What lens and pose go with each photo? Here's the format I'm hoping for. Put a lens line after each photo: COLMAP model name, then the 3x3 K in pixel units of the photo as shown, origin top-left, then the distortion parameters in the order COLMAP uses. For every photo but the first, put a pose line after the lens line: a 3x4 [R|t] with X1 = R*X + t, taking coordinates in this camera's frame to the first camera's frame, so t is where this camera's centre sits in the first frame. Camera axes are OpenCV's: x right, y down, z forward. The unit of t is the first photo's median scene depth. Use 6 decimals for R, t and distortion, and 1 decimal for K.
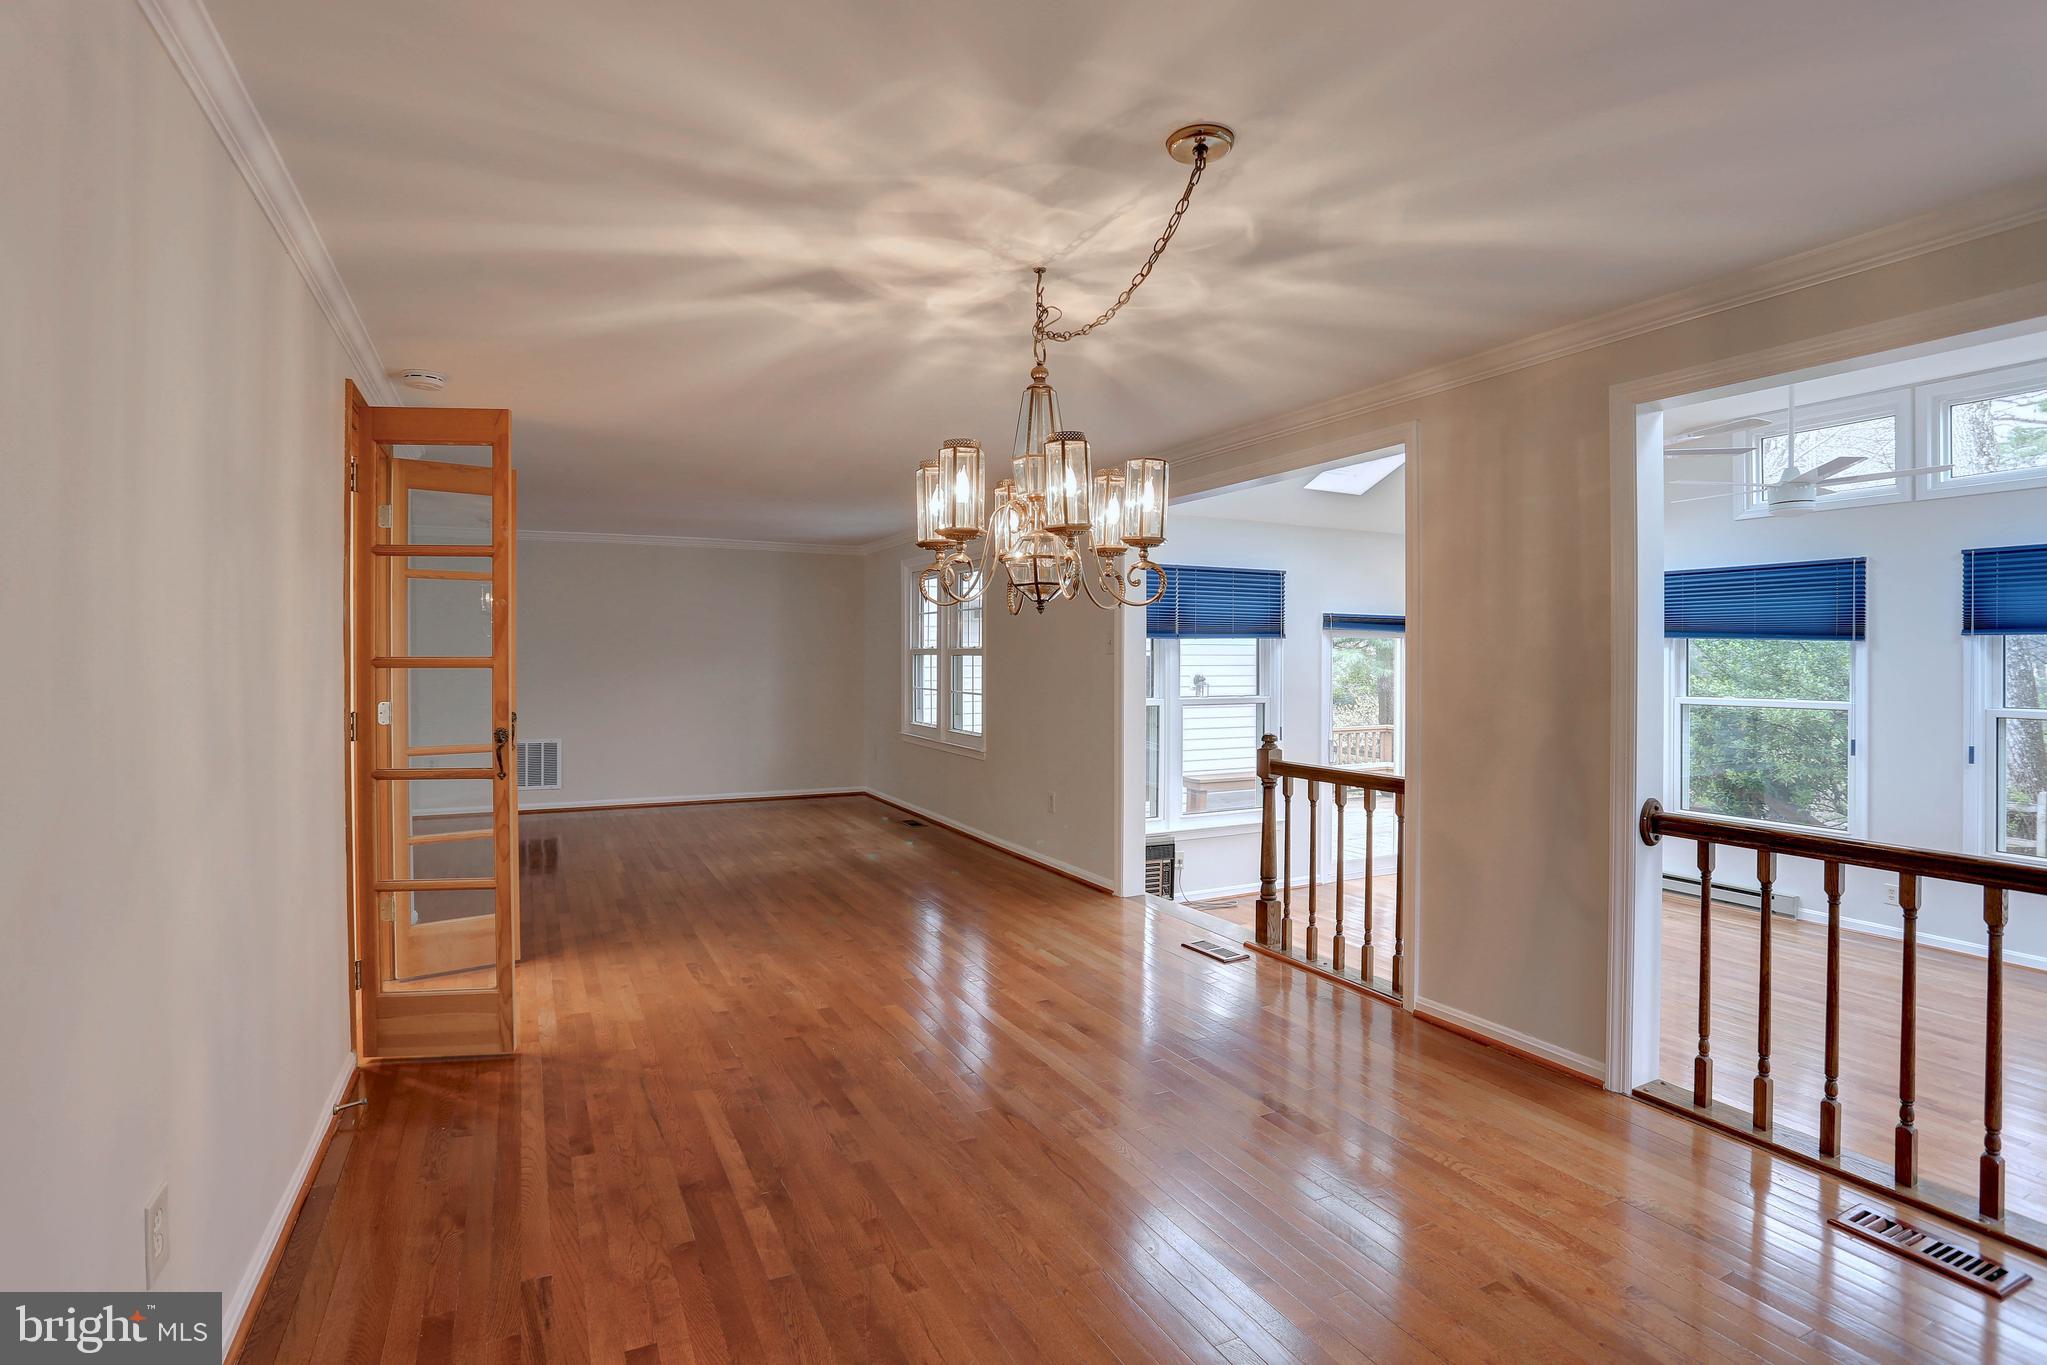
lens RADIAL K [[1017.4, 0, 1026.3], [0, 1017.4, 656.2], [0, 0, 1]] dist [-0.077476, 0.032534]
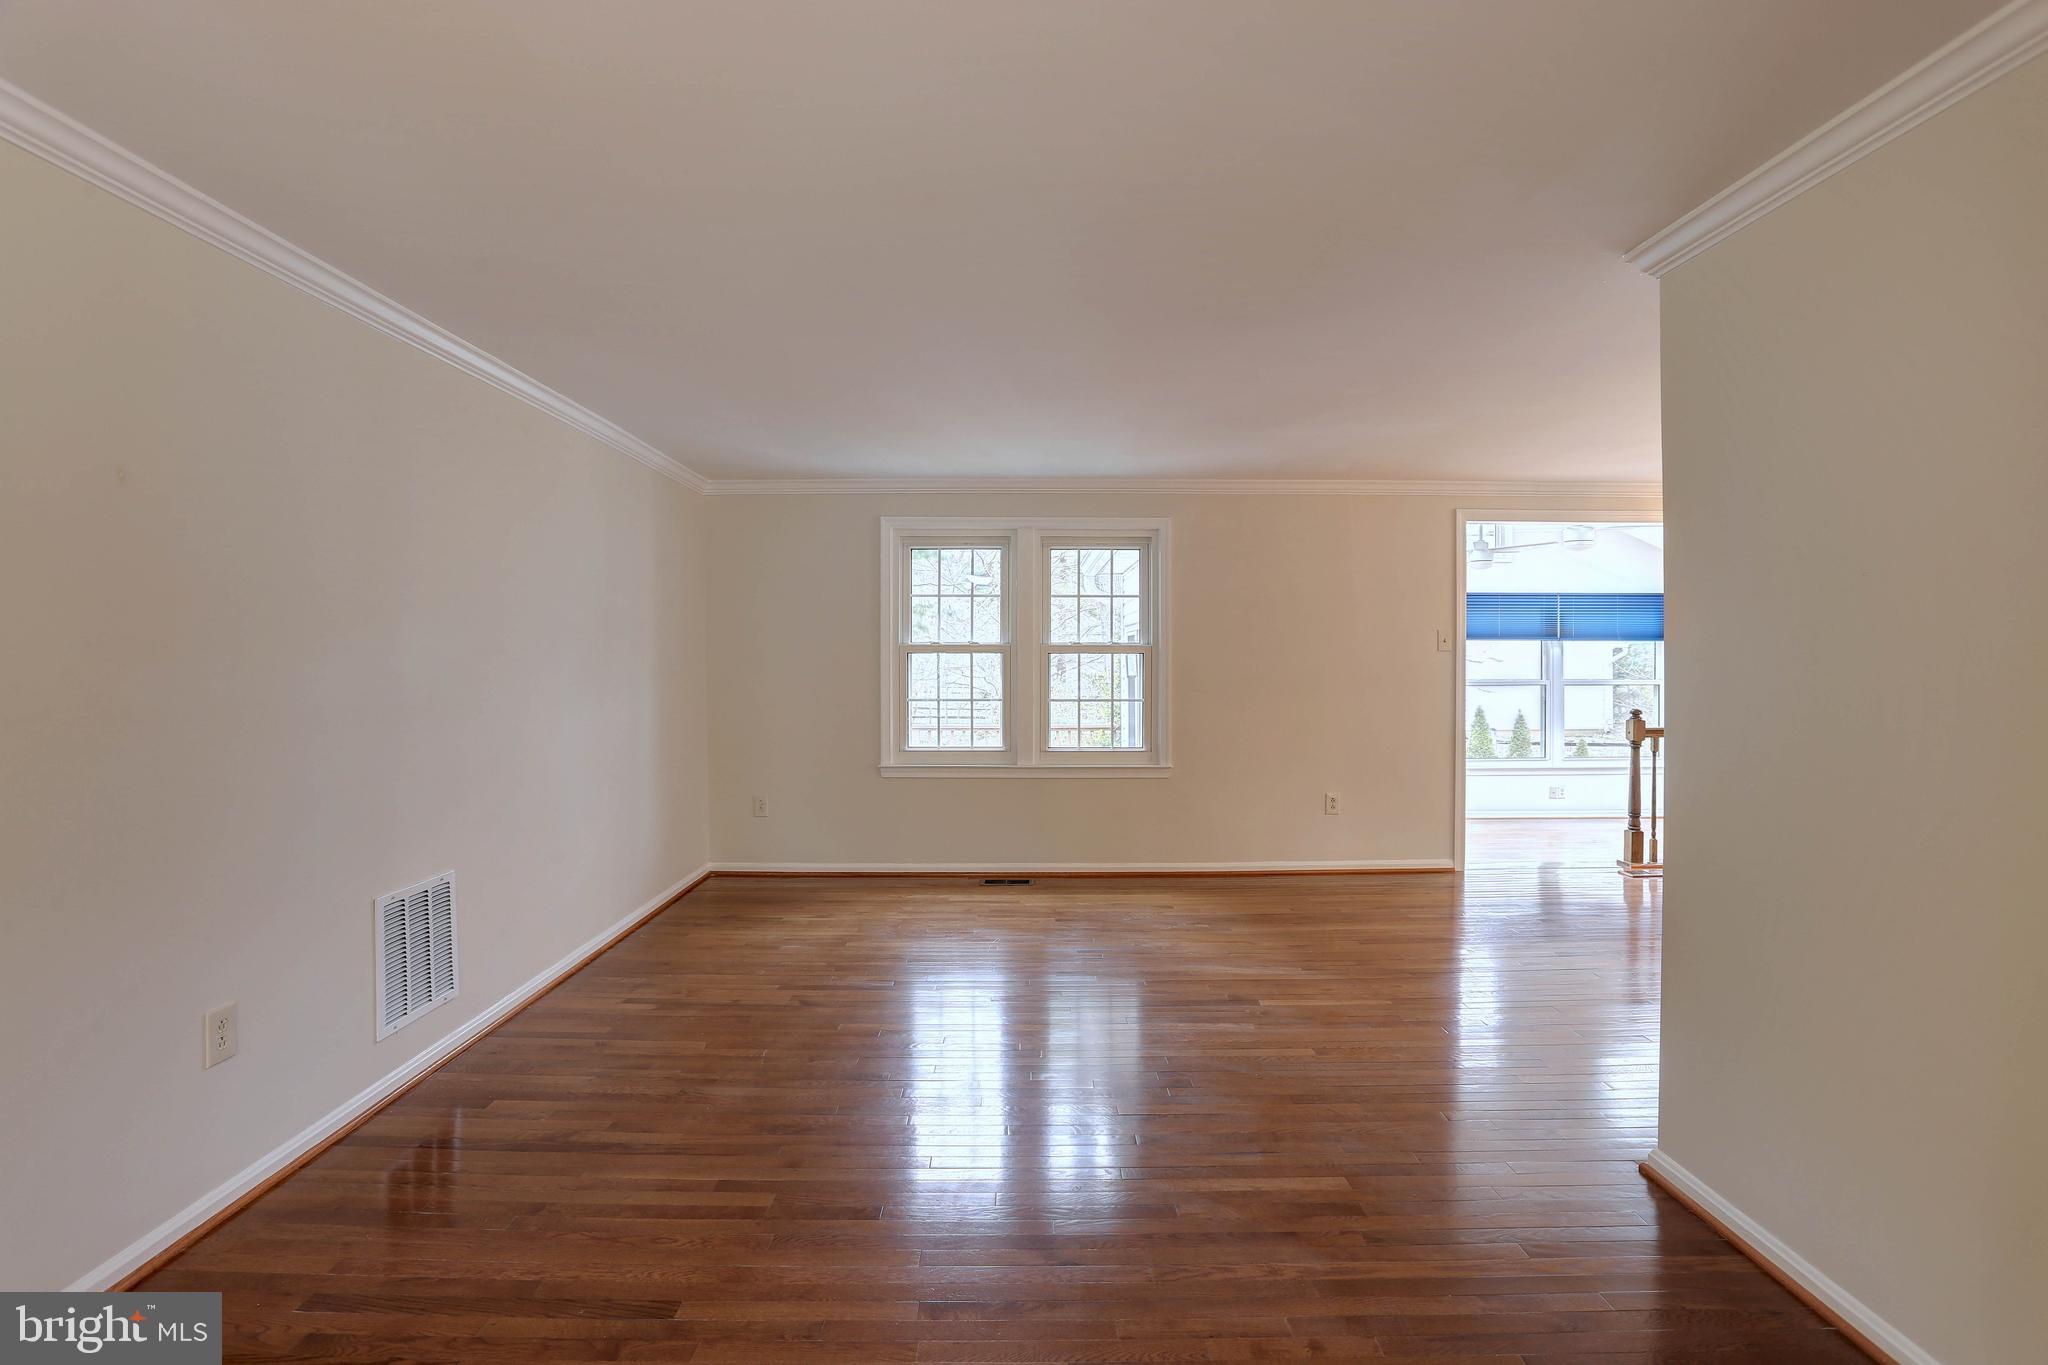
lens RADIAL K [[1017.9, 0, 1026.8], [0, 1017.9, 656.2], [0, 0, 1]] dist [-0.077476, 0.032534]
pose [[0.459327, -0.009630, 0.888215, -2.013669], [0.008549, 0.999943, 0.006420, -0.016643], [-0.888226, 0.004644, 0.459383, 1.675678]]
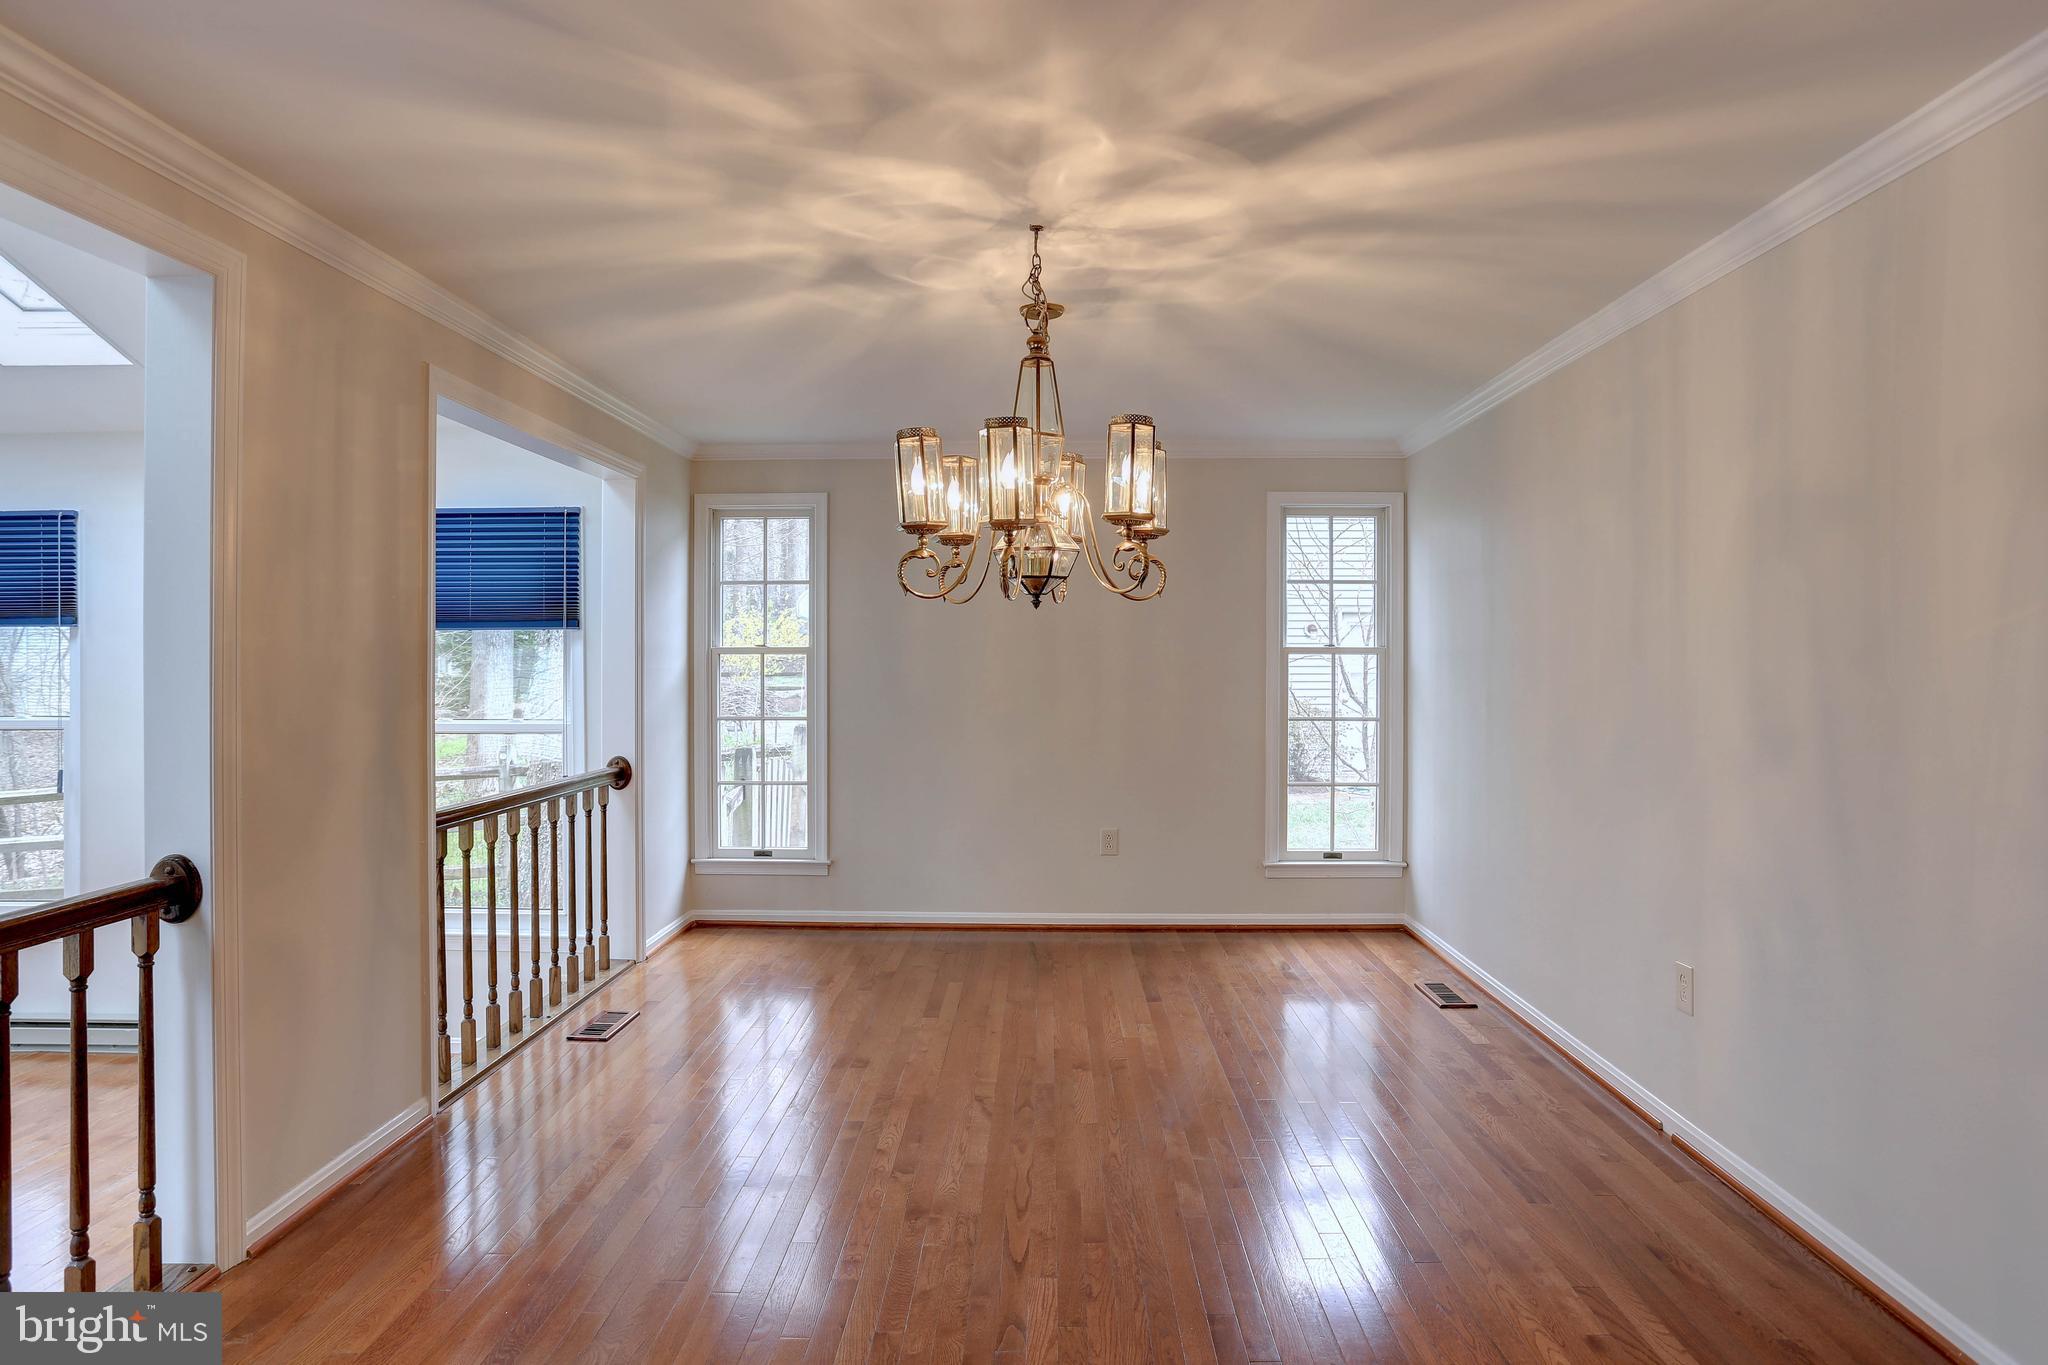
lens RADIAL K [[1127.8, 0, 1018.2], [0, 1127.8, 658.9], [0, 0, 1]] dist [-0.024976, 0.000744]
pose [[-0.875996, -0.003884, 0.482303, -0.402994], [-0.000494, 0.999974, 0.007156, -0.002280], [-0.482319, 0.006030, -0.875975, 1.653422]]
